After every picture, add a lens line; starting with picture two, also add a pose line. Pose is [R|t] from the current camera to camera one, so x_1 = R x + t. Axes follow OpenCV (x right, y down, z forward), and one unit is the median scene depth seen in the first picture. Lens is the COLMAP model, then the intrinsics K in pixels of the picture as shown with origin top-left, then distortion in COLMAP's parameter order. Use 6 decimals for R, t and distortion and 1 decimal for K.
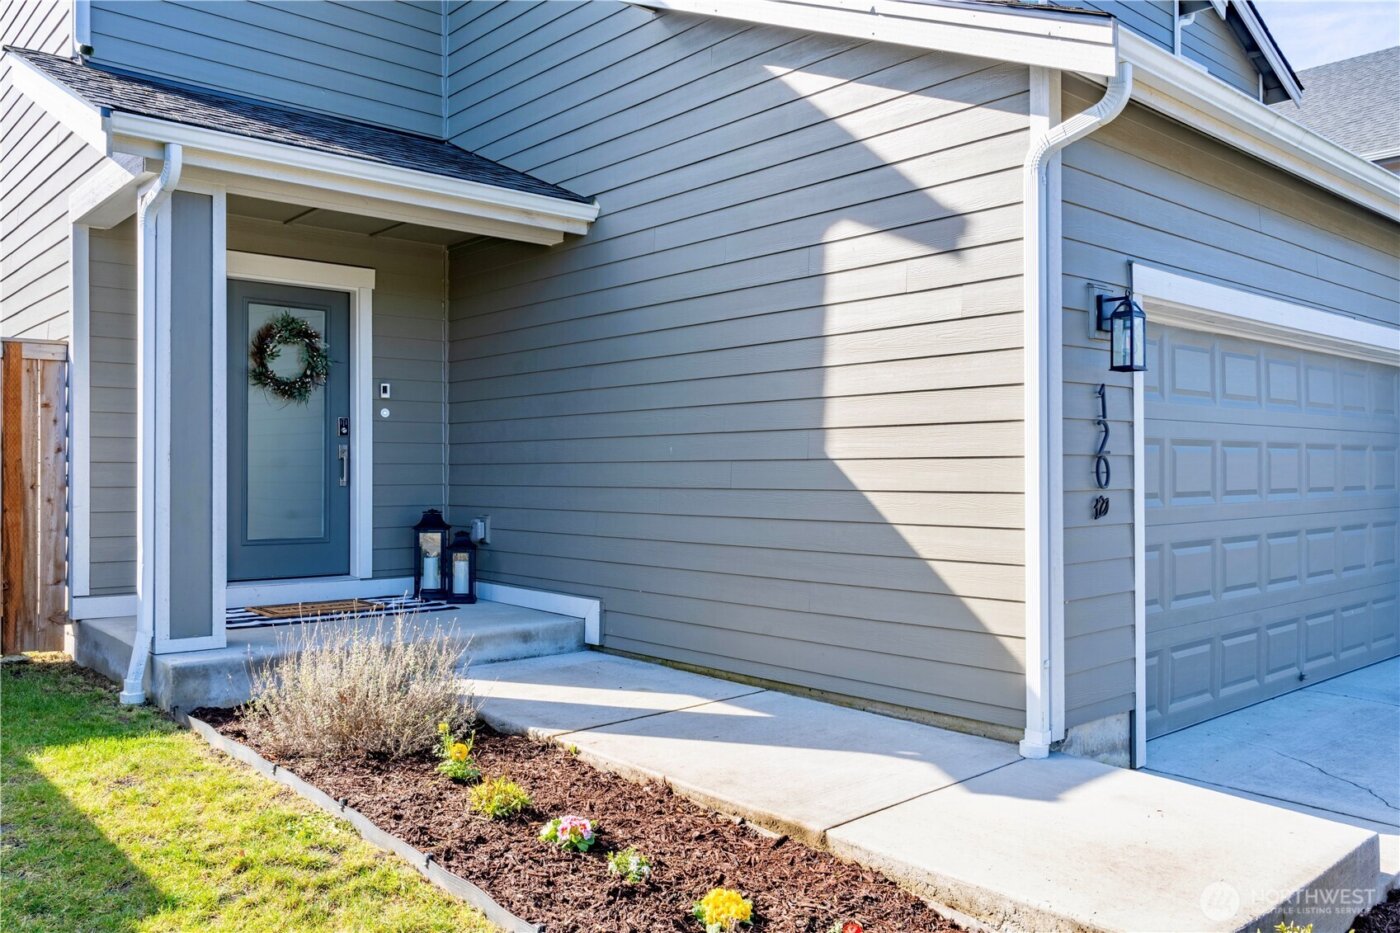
lens RADIAL K [[1109.2, 0, 700.0], [0, 1109.2, 466.5], [0, 0, 1]] dist [-0.009800, 0.003375]
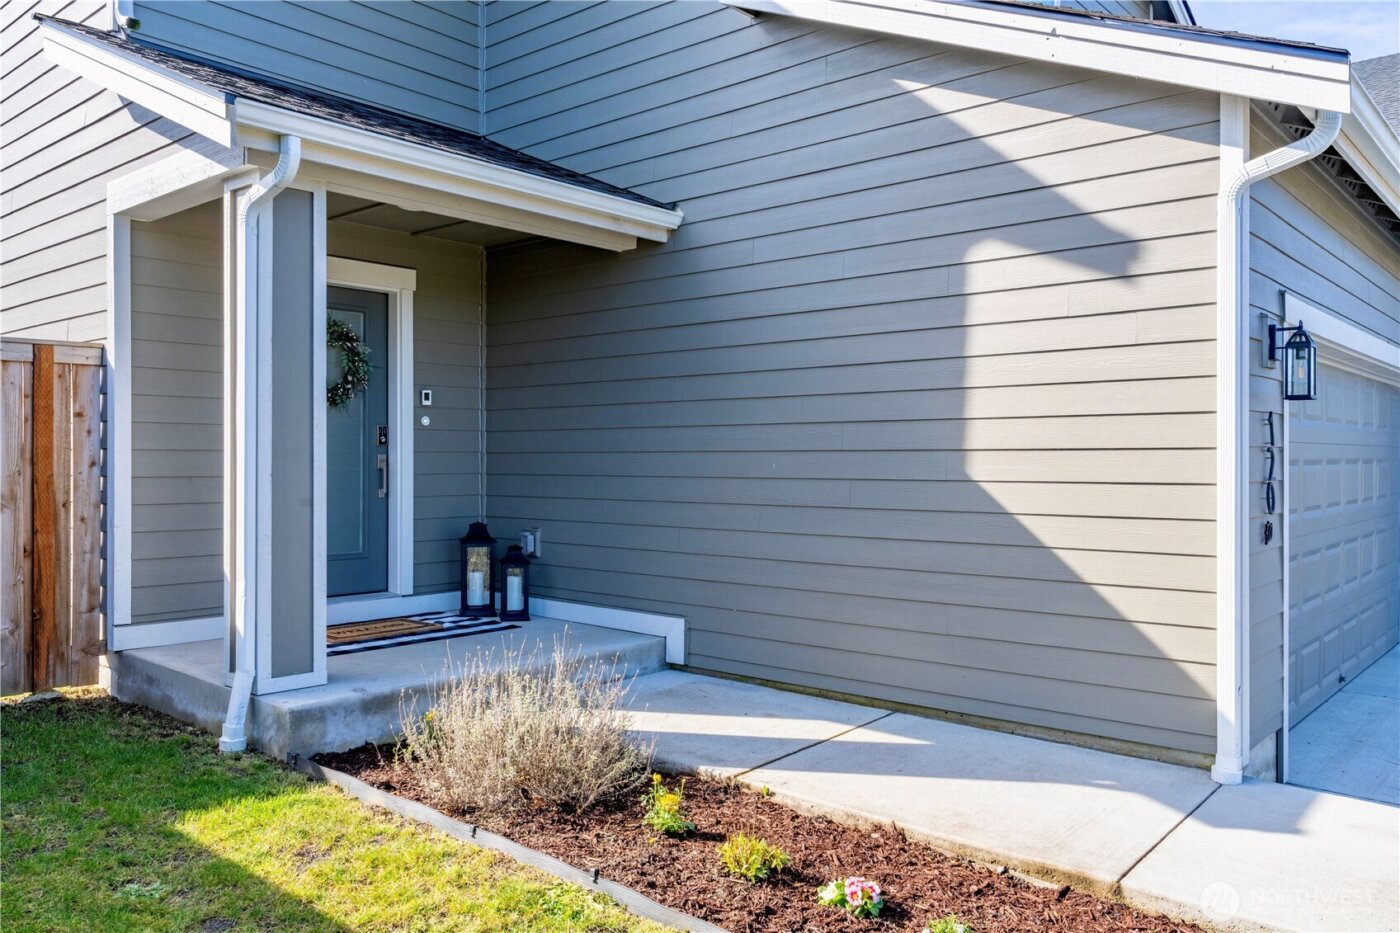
lens RADIAL K [[1072.7, 0, 701.2], [0, 1072.7, 460.5], [0, 0, 1]] dist [-0.010460, 0.001871]
pose [[0.991288, 0.001334, 0.131706, -0.247635], [-0.002223, 0.999976, 0.006600, -0.030299], [-0.131694, -0.006835, 0.991267, 0.079954]]
